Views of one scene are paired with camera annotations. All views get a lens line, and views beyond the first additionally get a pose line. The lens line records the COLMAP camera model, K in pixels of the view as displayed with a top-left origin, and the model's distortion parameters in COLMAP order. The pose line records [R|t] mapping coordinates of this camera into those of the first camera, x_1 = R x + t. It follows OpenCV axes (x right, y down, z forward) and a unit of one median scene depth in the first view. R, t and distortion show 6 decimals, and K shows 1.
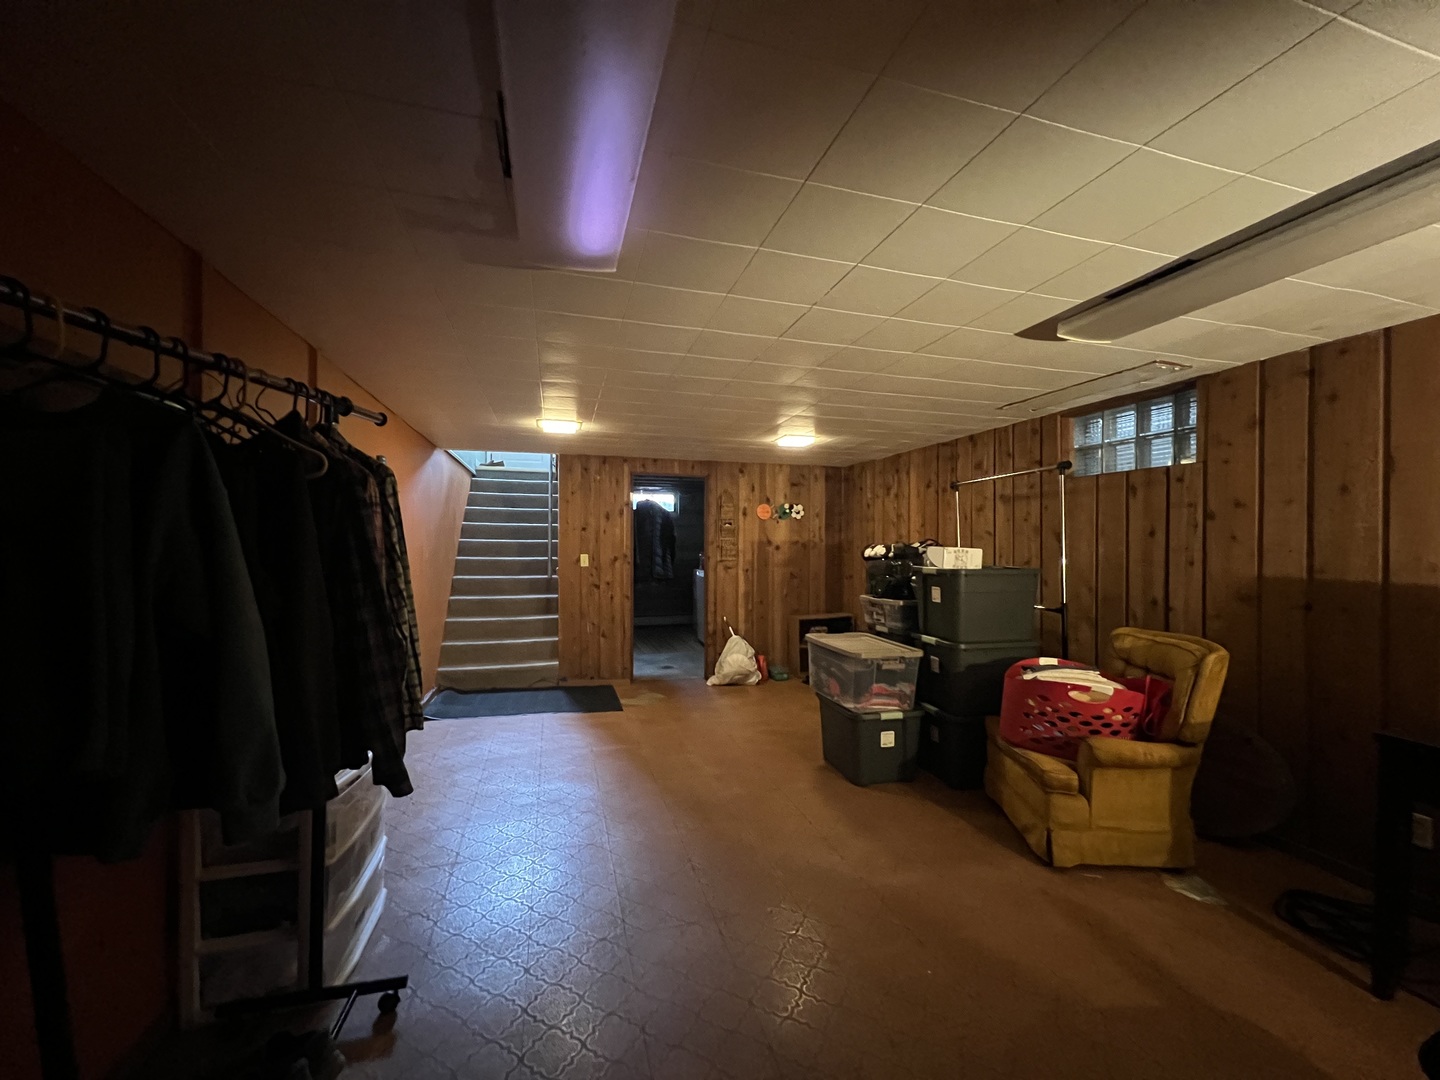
lens RADIAL K [[568.8, 0, 717.4], [0, 568.8, 545.8], [0, 0, 1]] dist [-0.007138, -0.000654]
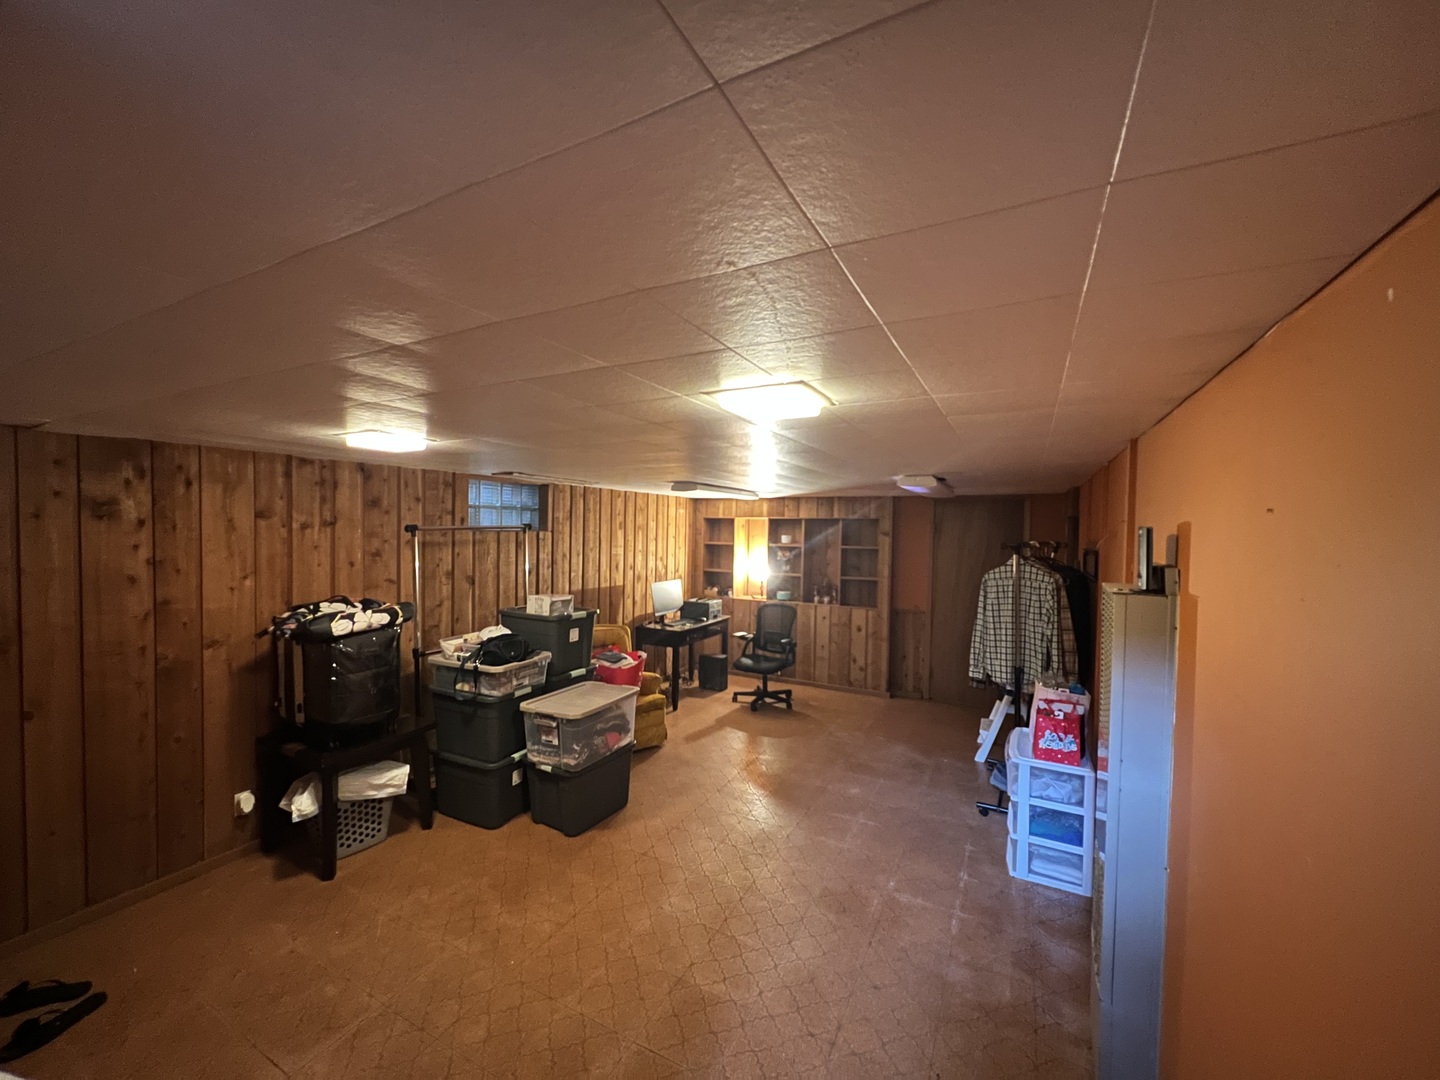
lens RADIAL K [[568.8, 0, 714.9], [0, 568.8, 539.2], [0, 0, 1]] dist [-0.007138, -0.000654]
pose [[-0.718713, -0.018319, 0.695065, -0.555717], [-0.004002, 0.999745, 0.022211, -0.119930], [-0.695295, 0.013182, -0.718604, 1.401651]]
